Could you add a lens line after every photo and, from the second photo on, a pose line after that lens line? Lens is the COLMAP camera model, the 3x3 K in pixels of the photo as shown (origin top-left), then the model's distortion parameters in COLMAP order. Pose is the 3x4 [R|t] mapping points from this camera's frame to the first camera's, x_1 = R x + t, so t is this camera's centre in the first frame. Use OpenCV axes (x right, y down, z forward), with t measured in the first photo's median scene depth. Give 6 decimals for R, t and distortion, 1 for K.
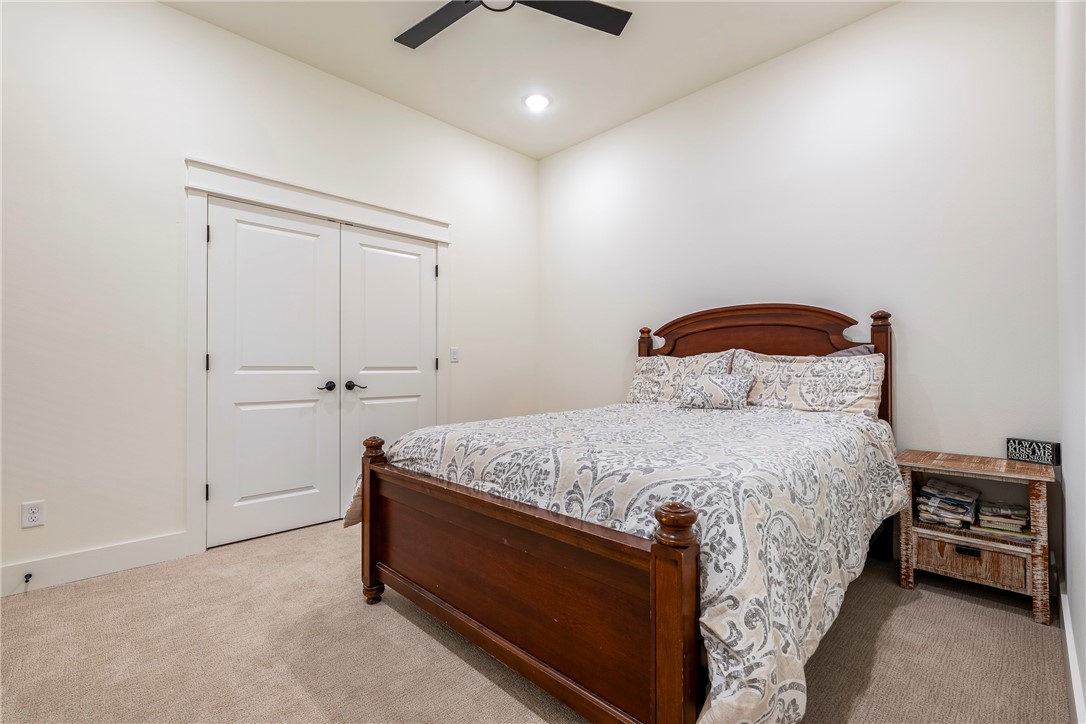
lens RADIAL K [[487.3, 0, 549.2], [0, 487.3, 363.7], [0, 0, 1]] dist [-0.002744, 0.000483]
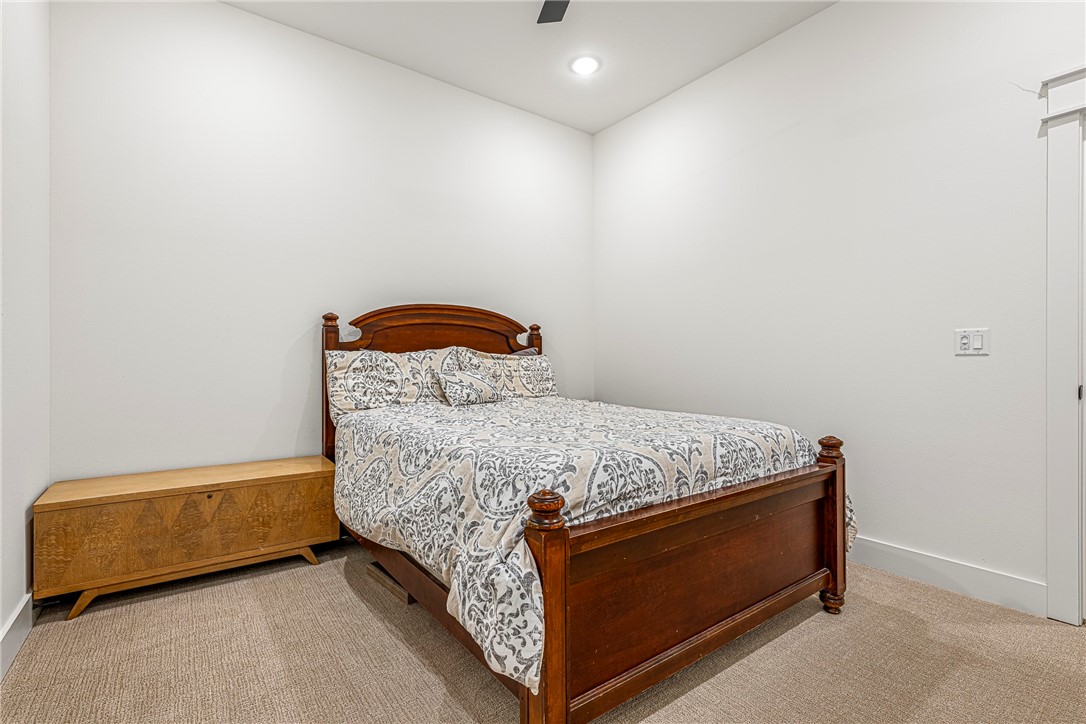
lens RADIAL K [[487.3, 0, 547.6], [0, 487.3, 362.6], [0, 0, 1]] dist [-0.002744, 0.000483]
pose [[0.158859, 0.002074, 0.987299, -0.735504], [-0.004913, 0.999987, -0.001311, 0.006075], [-0.987289, -0.004642, 0.158867, 0.747531]]
